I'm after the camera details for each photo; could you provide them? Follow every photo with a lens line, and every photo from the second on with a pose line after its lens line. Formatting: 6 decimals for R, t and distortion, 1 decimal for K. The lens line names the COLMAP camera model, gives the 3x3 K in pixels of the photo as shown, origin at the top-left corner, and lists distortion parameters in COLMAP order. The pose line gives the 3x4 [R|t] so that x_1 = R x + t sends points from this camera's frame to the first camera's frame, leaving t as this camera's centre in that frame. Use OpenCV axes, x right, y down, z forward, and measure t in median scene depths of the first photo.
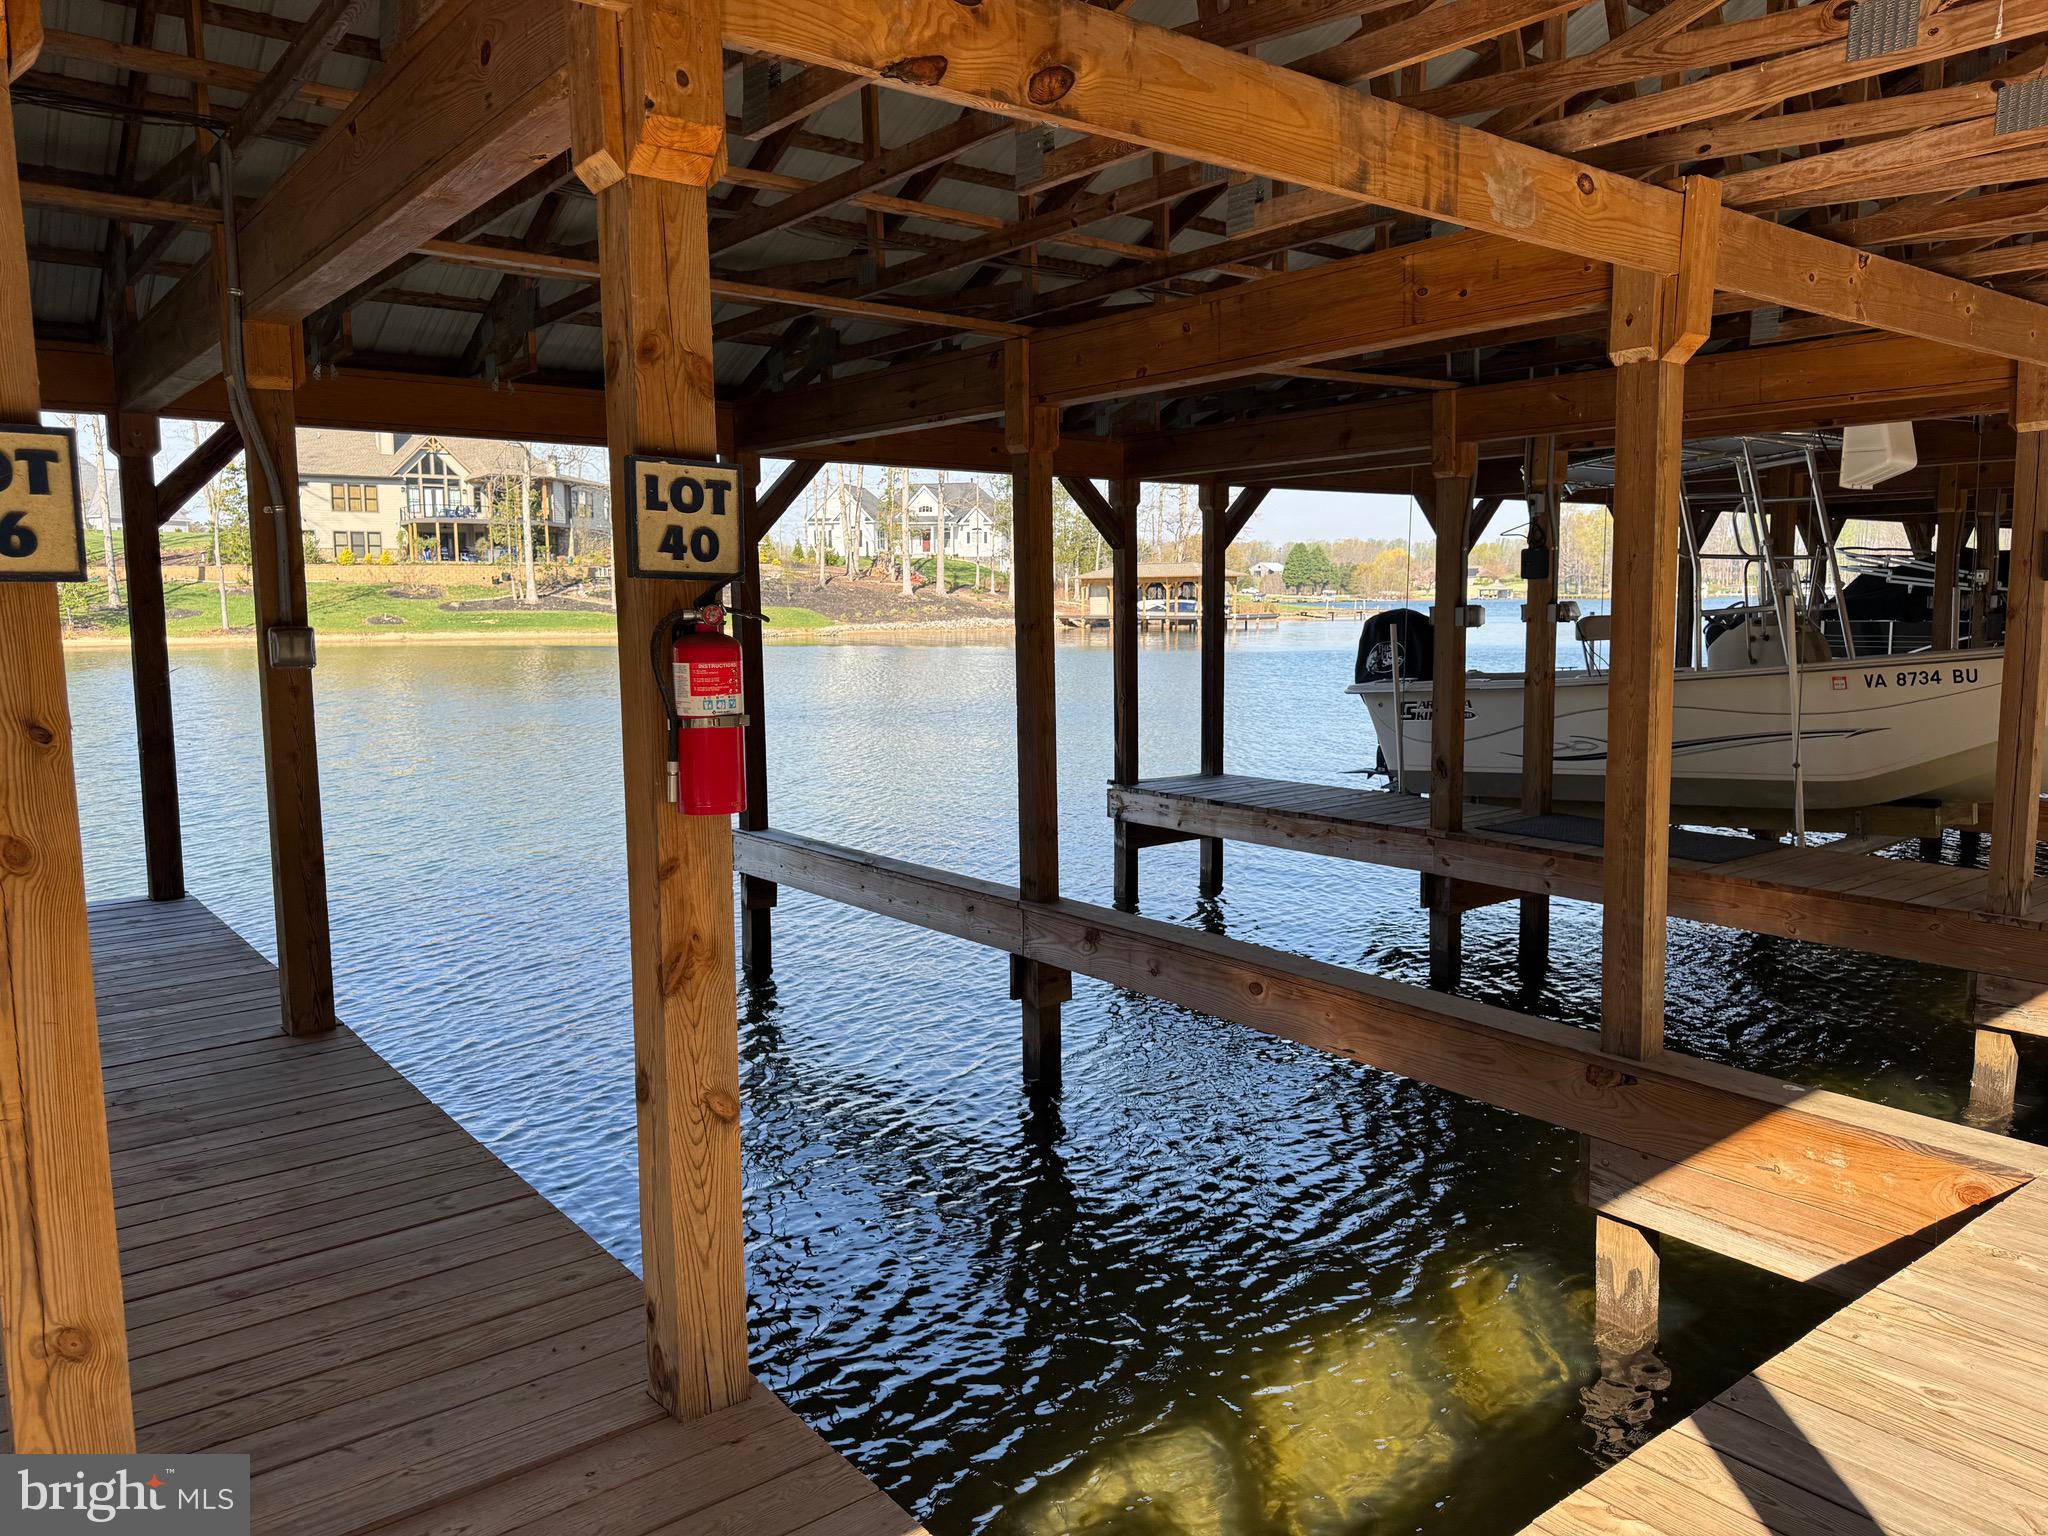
lens RADIAL K [[1458.4, 0, 1032.4], [0, 1458.4, 764.4], [0, 0, 1]] dist [0.052115, -0.056461]
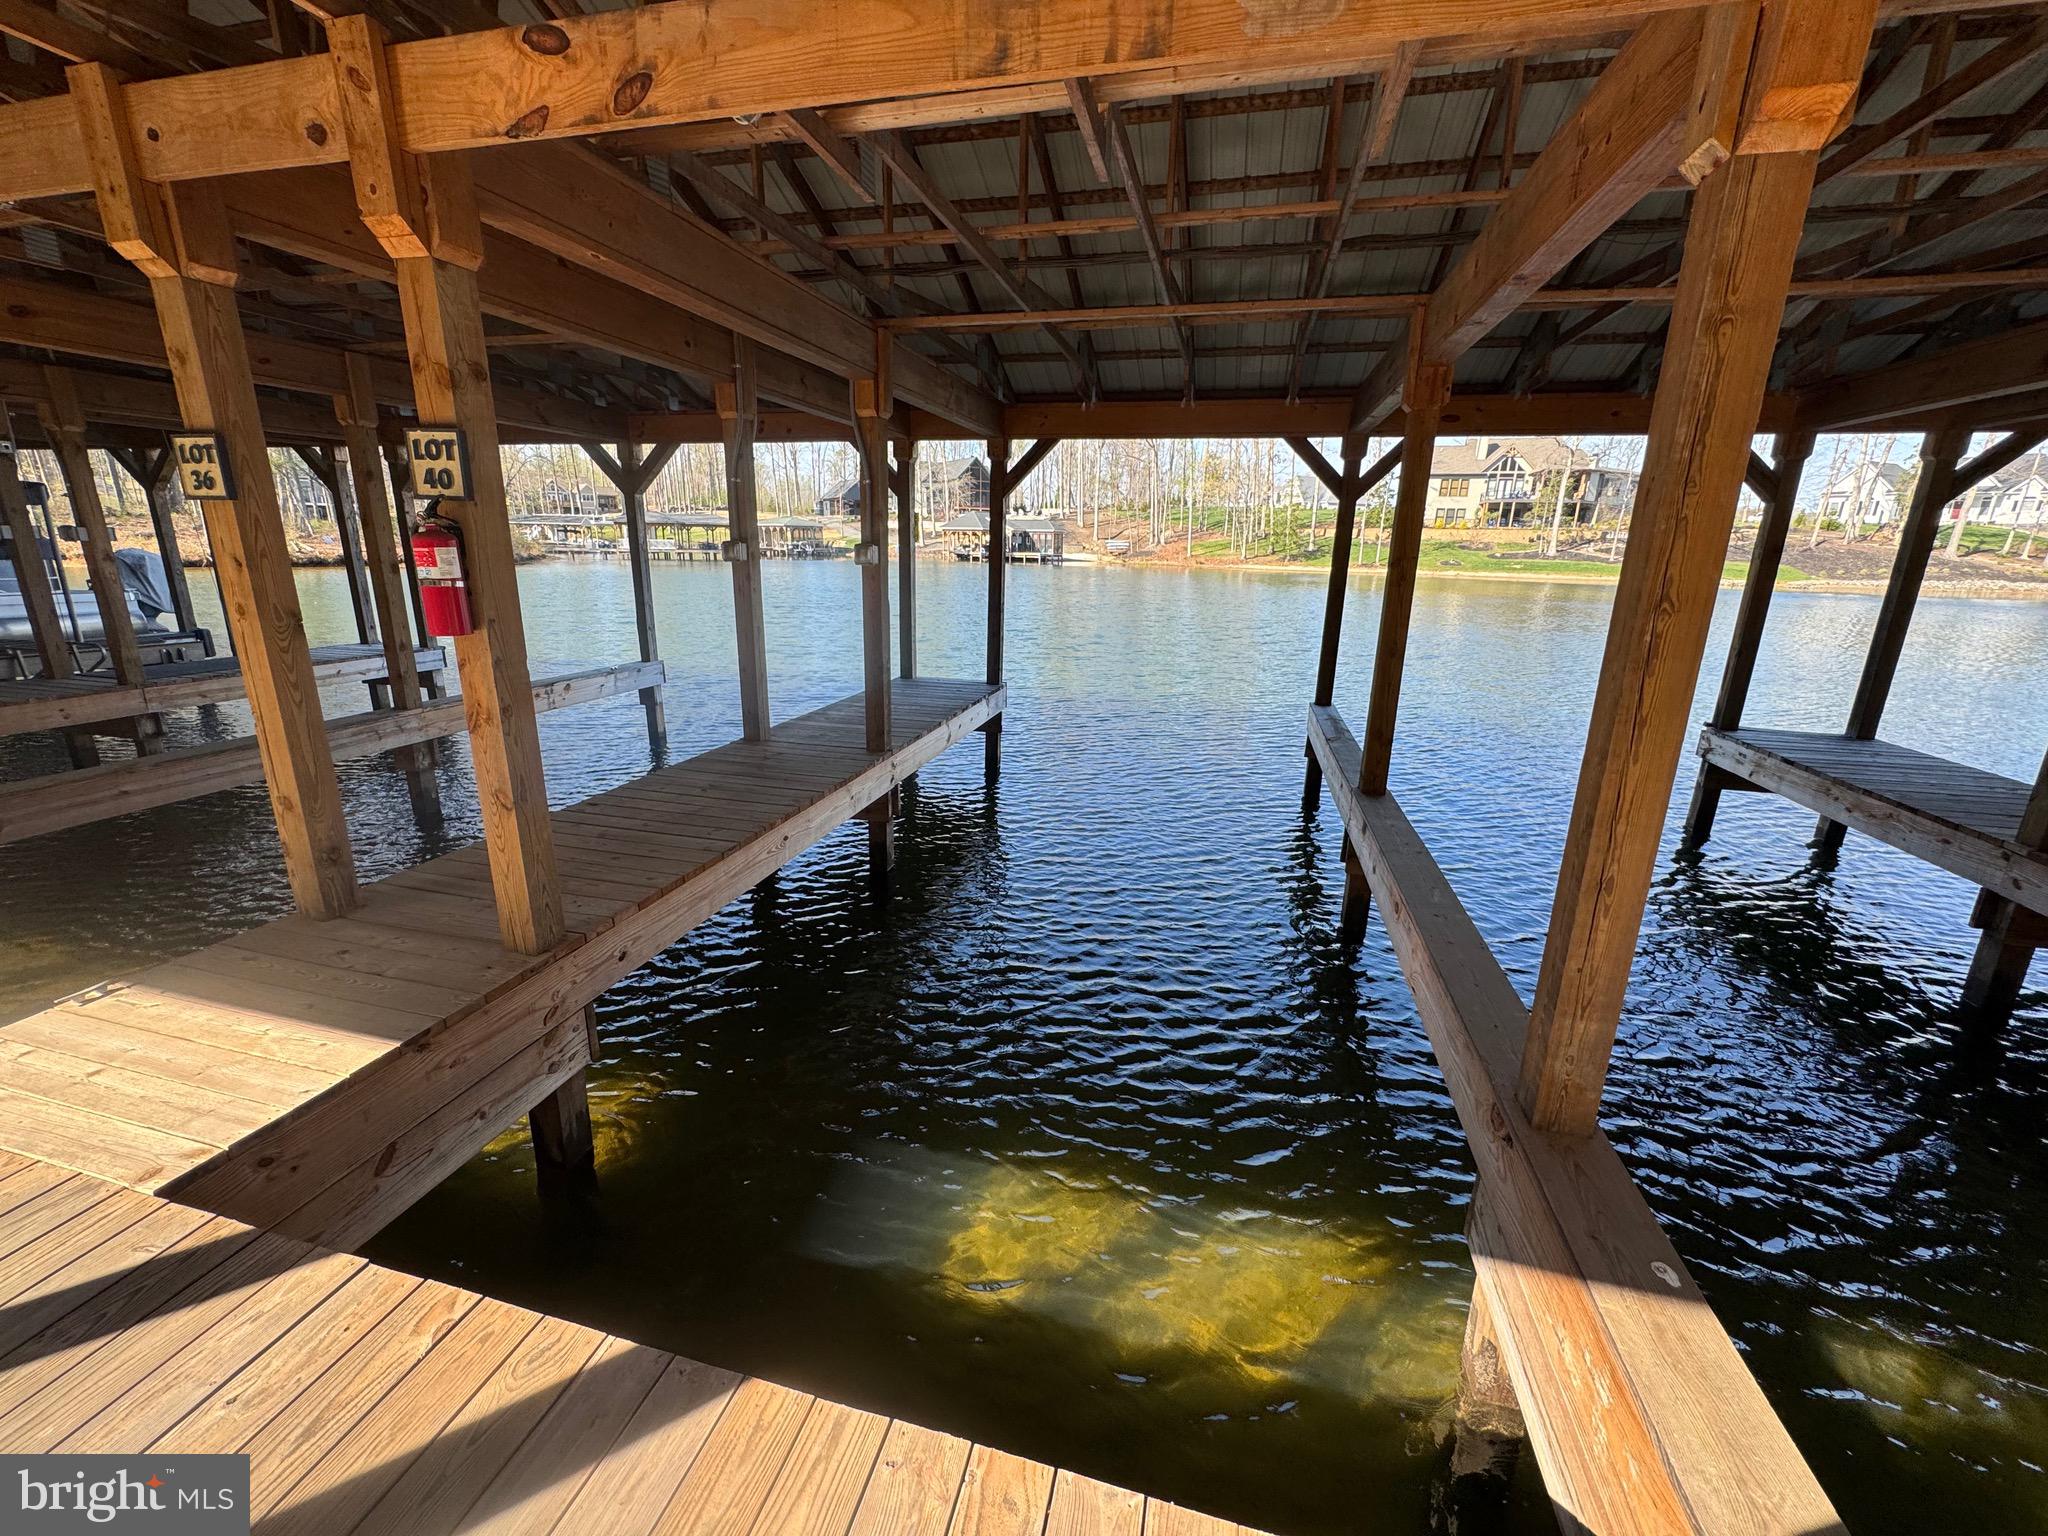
lens RADIAL K [[824.7, 0, 1019.0], [0, 824.7, 765.3], [0, 0, 1]] dist [-0.002895, 0.001293]
pose [[0.597803, 0.227753, -0.768610, 0.299148], [-0.115725, 0.973268, 0.198389, -0.027477], [0.793246, -0.029650, 0.608178, 0.277261]]
